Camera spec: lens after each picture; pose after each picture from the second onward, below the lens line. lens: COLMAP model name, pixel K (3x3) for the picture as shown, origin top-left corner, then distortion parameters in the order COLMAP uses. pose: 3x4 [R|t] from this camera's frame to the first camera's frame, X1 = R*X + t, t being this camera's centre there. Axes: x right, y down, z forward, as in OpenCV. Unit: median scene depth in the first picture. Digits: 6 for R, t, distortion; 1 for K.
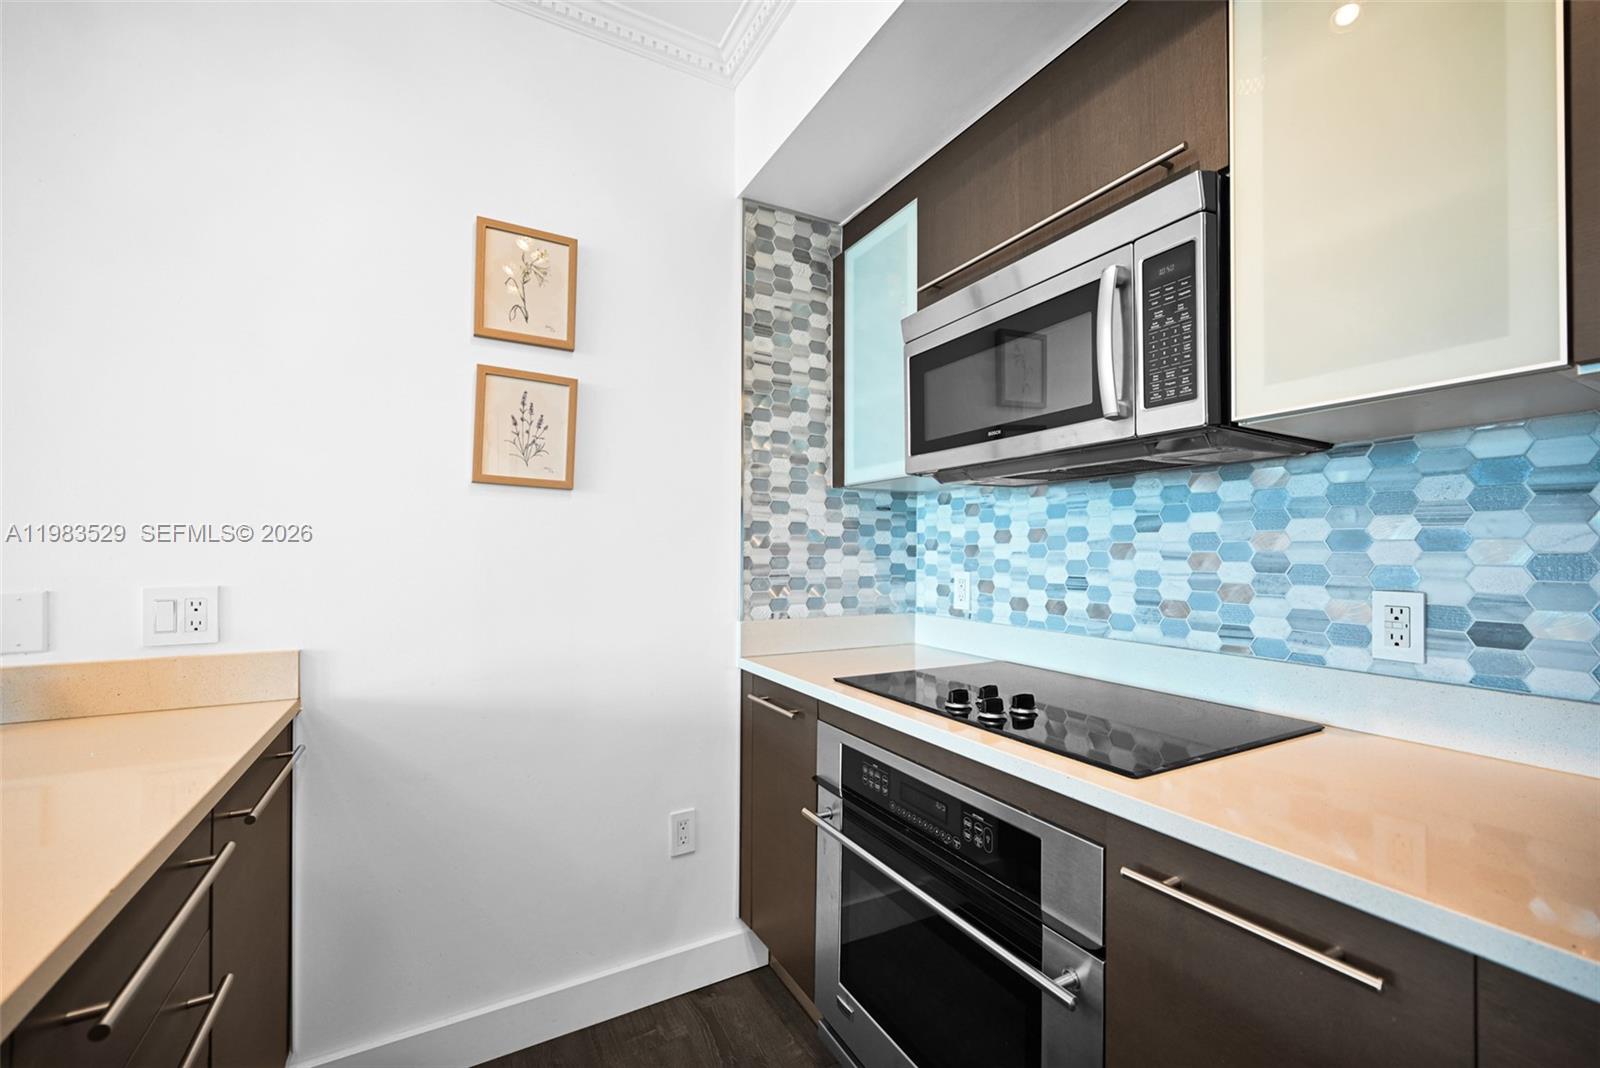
lens RADIAL K [[651.4, 0, 820.3], [0, 651.4, 547.1], [0, 0, 1]] dist [-0.000273, -0.000044]
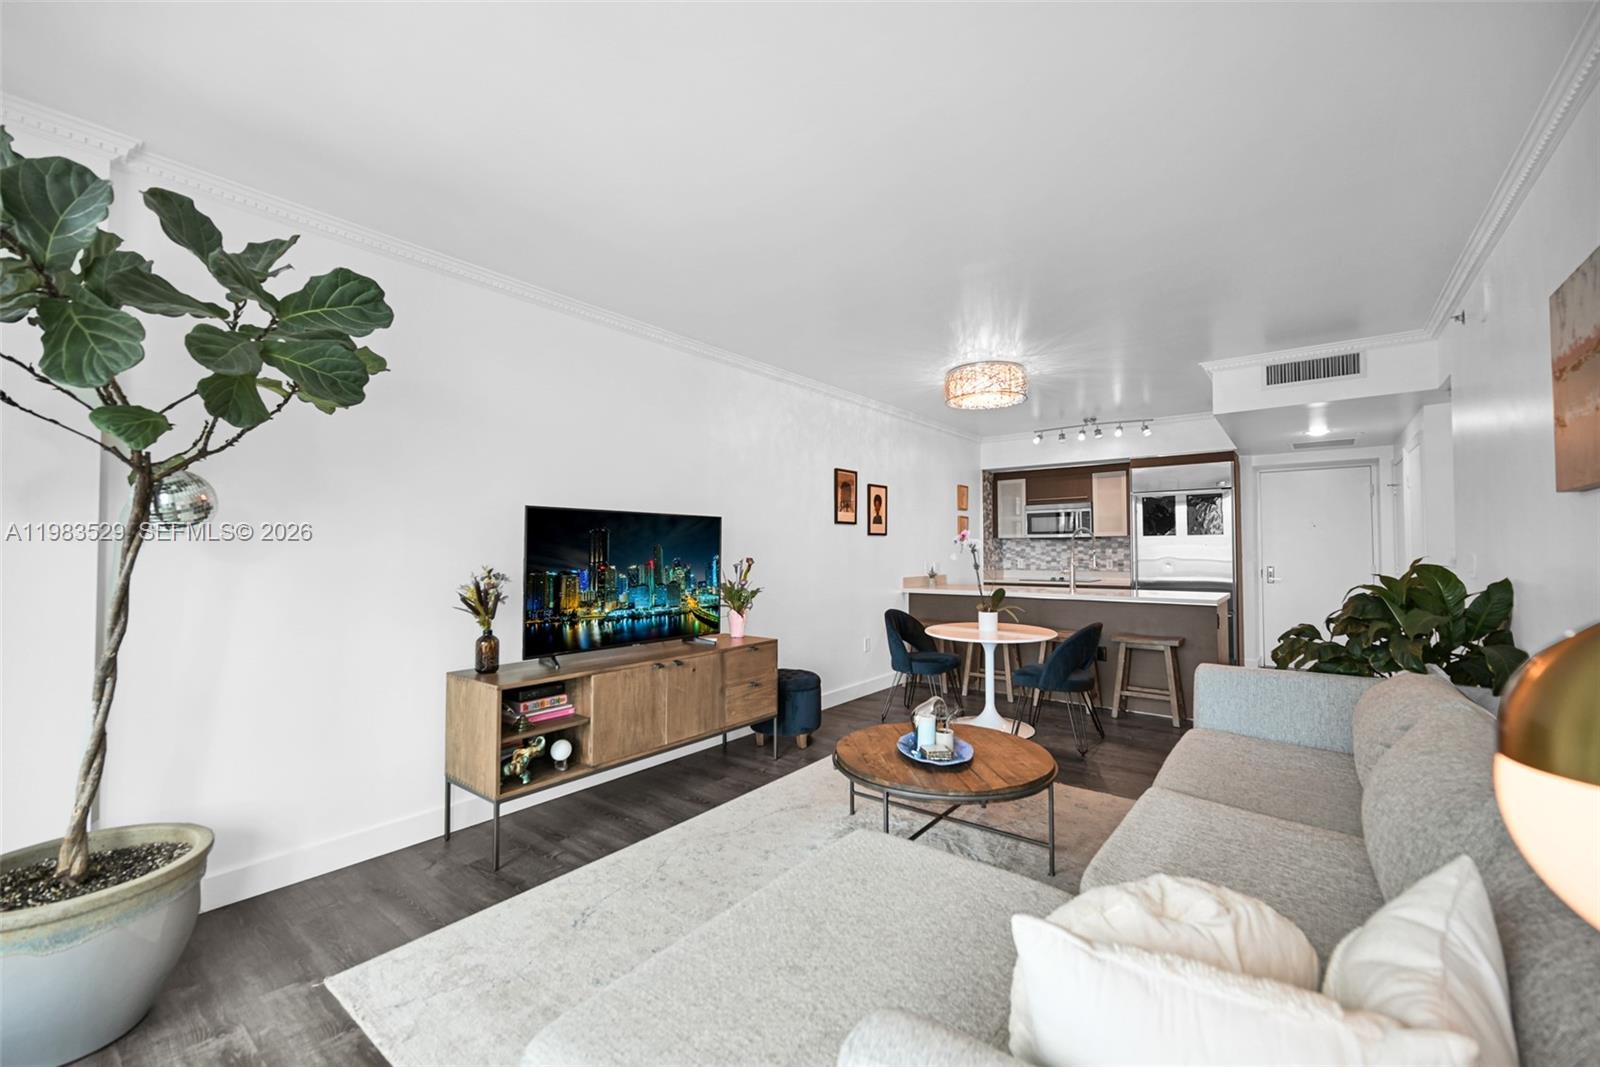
lens RADIAL K [[638.9, 0, 800.0], [0, 638.9, 533.5], [0, 0, 1]] dist [-0.000699, -0.000162]
pose [[0.930563, 0.002691, 0.366122, -2.616629], [0.004592, 0.999809, -0.019022, -0.052919], [-0.366103, 0.019383, 0.930372, -2.309672]]
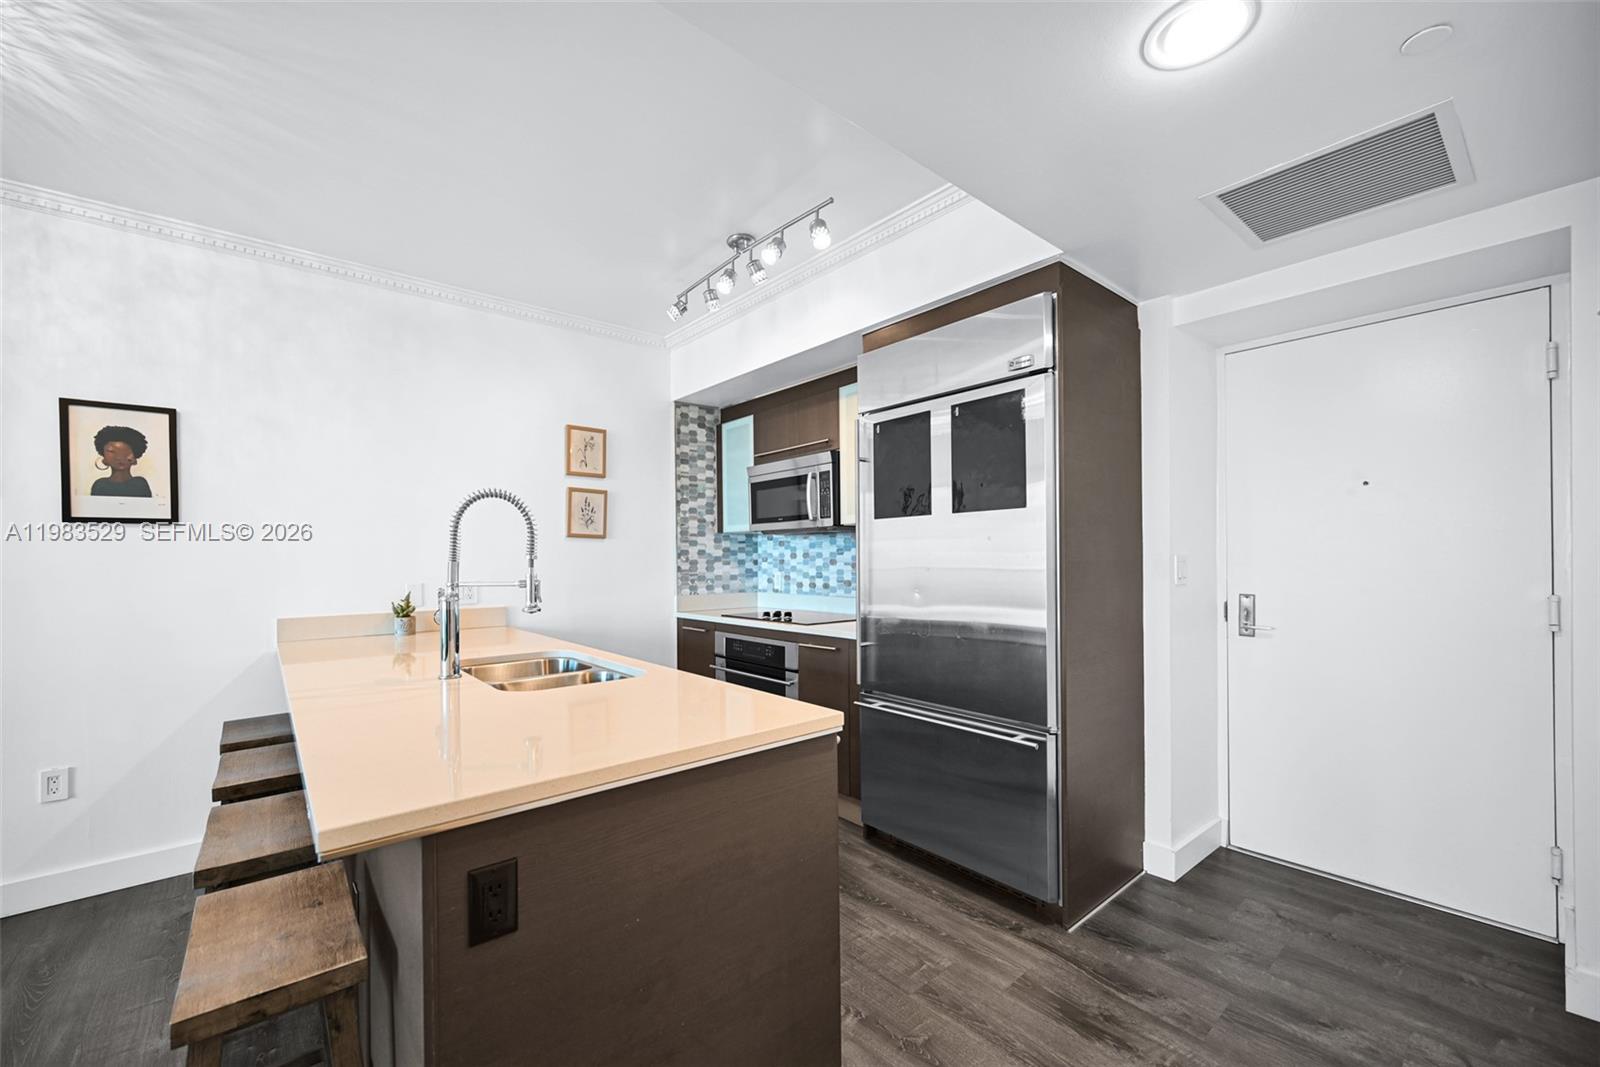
lens RADIAL K [[646.1, 0, 798.8], [0, 646.1, 562.0], [0, 0, 1]] dist [-0.000470, -0.000052]
pose [[0.985535, -0.013420, 0.168942, -0.080281], [0.011491, 0.999857, 0.012390, -0.021320], [-0.169084, -0.010270, 0.985548, -1.171049]]
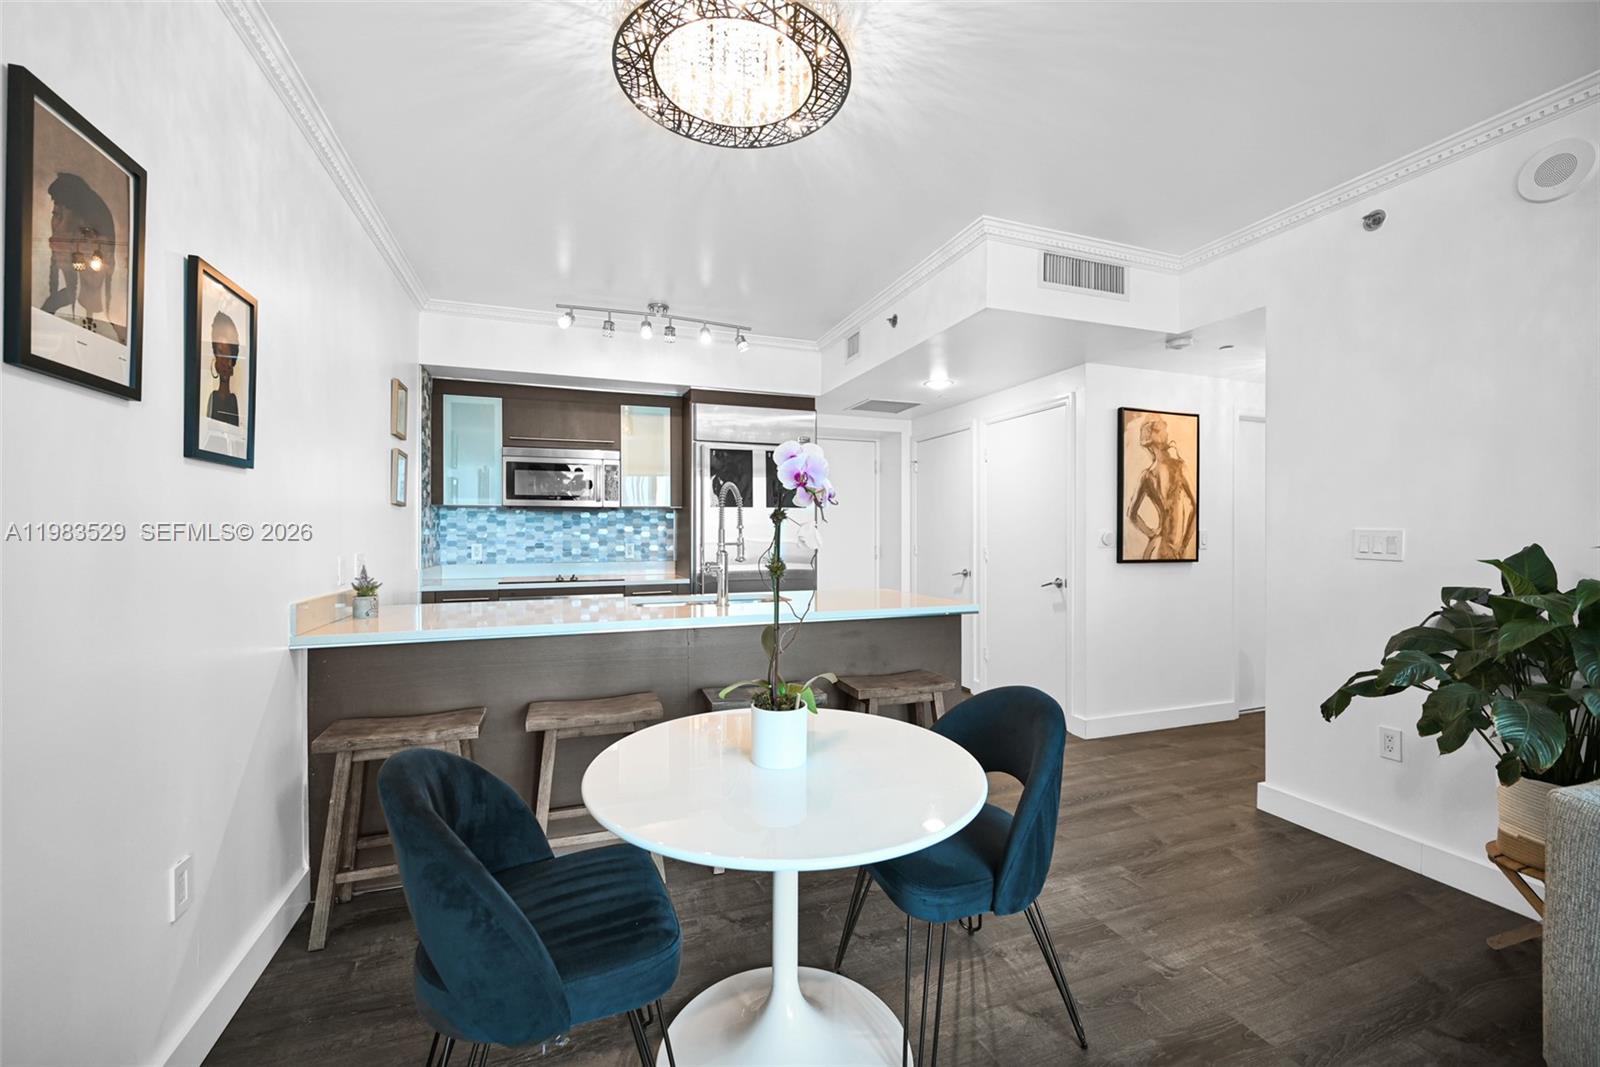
lens RADIAL K [[638.9, 0, 800.0], [0, 638.9, 533.5], [0, 0, 1]] dist [-0.000699, -0.000162]
pose [[0.151259, -0.005482, 0.988479, -1.869404], [0.000946, 0.999985, 0.005401, -0.011098], [-0.988494, 0.000118, 0.151262, -0.480296]]
